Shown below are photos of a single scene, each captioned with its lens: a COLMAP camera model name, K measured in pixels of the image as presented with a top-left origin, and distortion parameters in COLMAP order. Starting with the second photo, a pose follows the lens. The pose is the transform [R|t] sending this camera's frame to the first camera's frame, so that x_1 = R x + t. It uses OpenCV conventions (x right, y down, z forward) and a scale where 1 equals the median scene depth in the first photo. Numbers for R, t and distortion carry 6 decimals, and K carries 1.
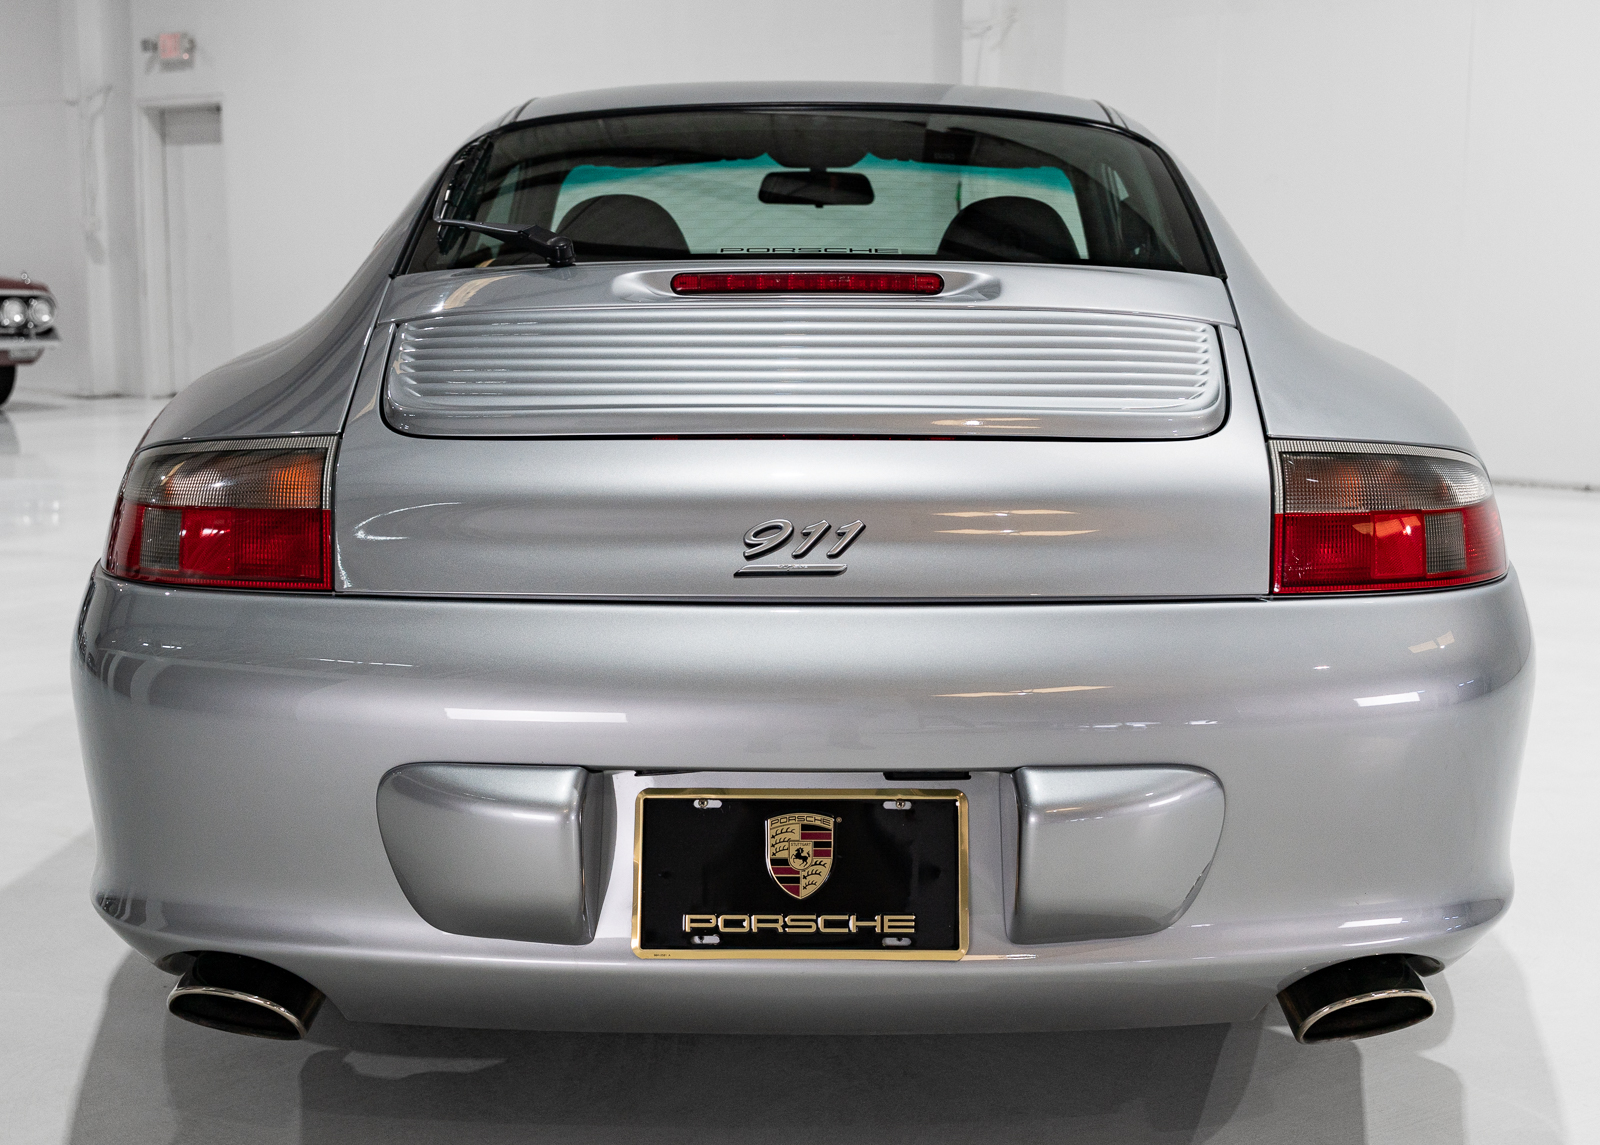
lens RADIAL K [[1836.2, 0, 801.2], [0, 1836.2, 535.2], [0, 0, 1]] dist [-0.016457, 0.000000]
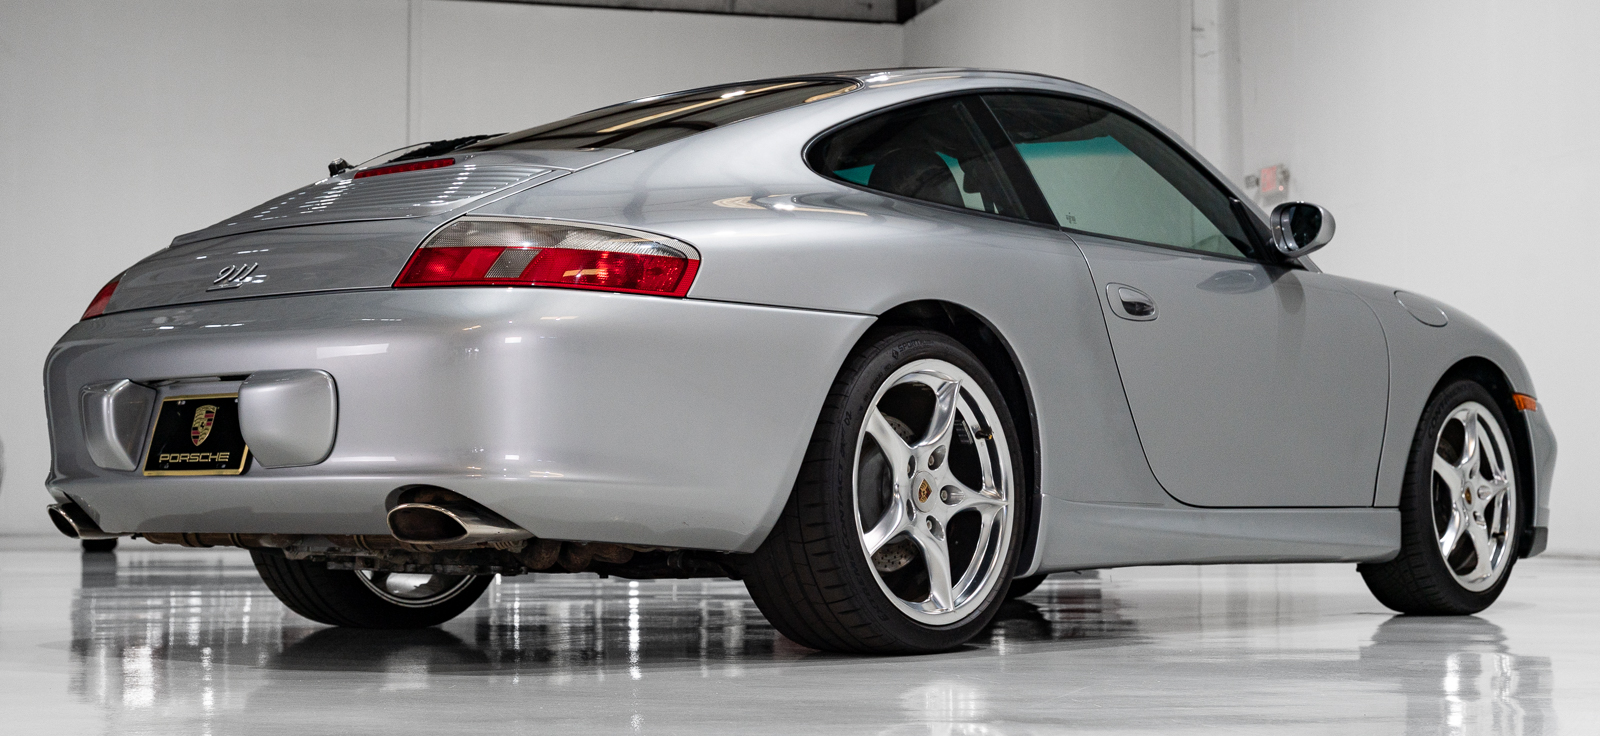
lens RADIAL K [[2301.2, 0, 772.7], [0, 2301.2, 354.2], [0, 0, 1]] dist [0.022731, 0.000000]
pose [[0.760965, -0.044591, -0.647258, 2.083050], [-0.087841, 0.981368, -0.170881, 0.470175], [0.642819, 0.186890, 0.742870, -0.469612]]
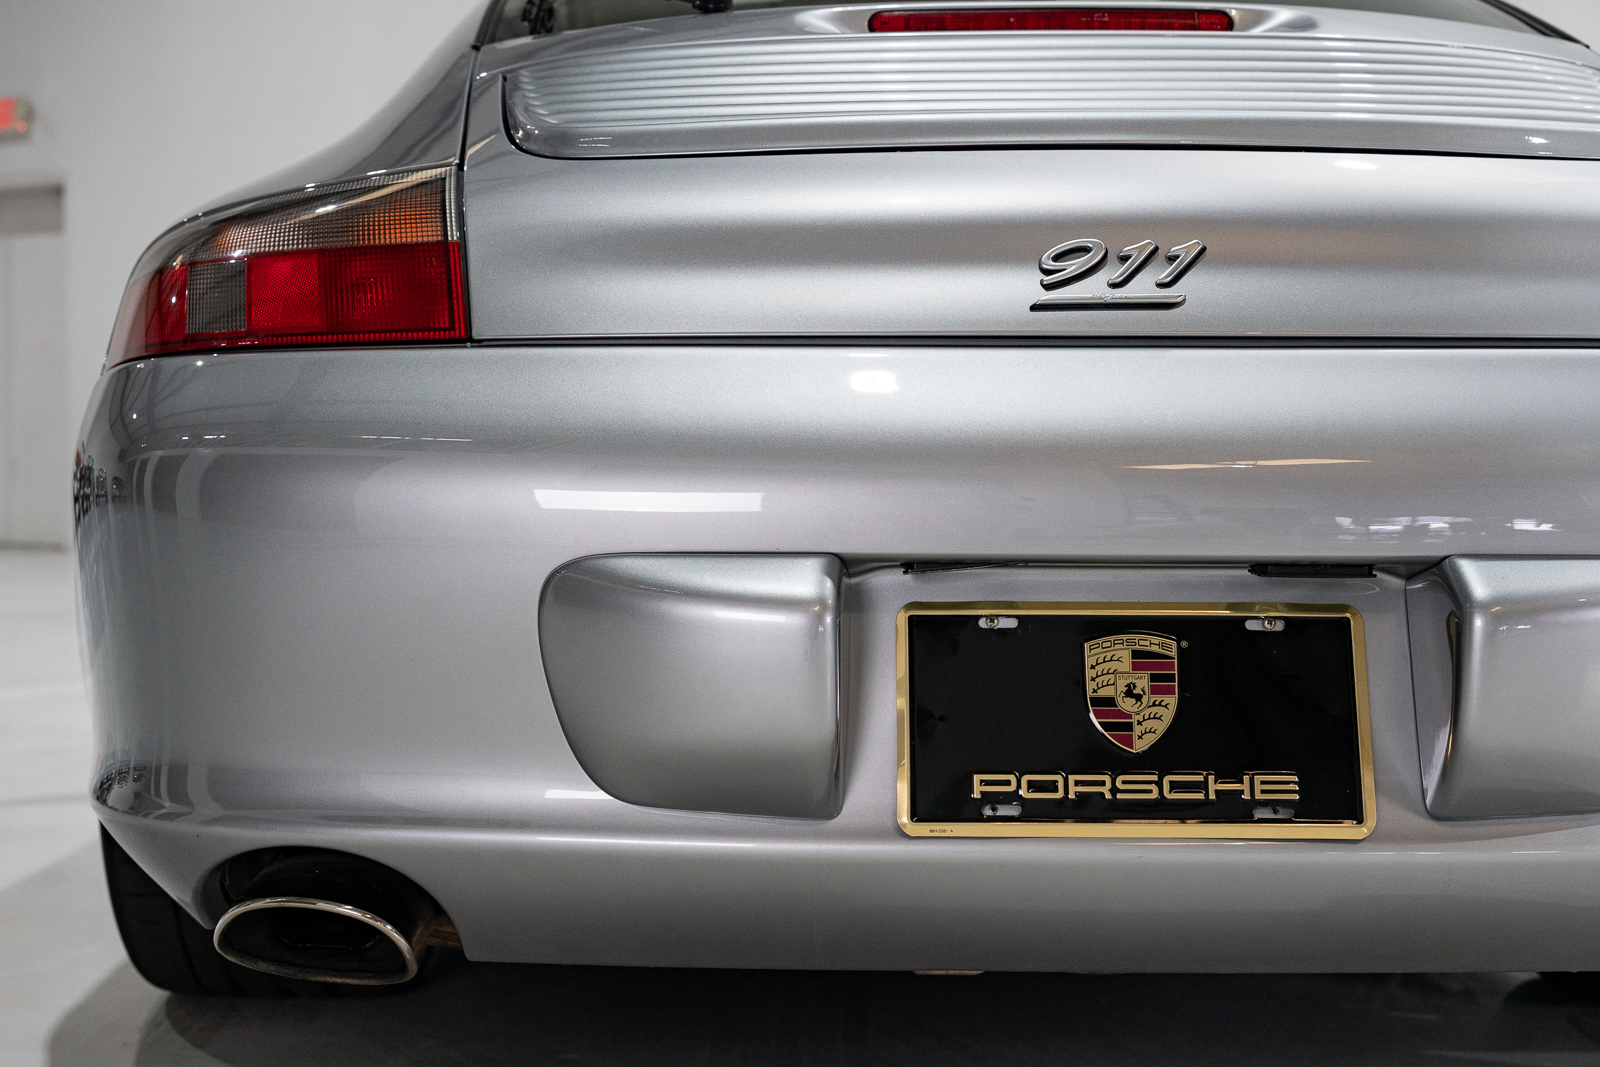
lens RADIAL K [[2240.5, 0, 750.6], [0, 2240.5, 507.3], [0, 0, 1]] dist [0.031329, 0.000000]
pose [[0.999999, -0.001266, 0.000067, -0.147859], [0.001266, 0.995108, -0.098782, 0.188307], [0.000058, 0.098782, 0.995109, 0.128296]]
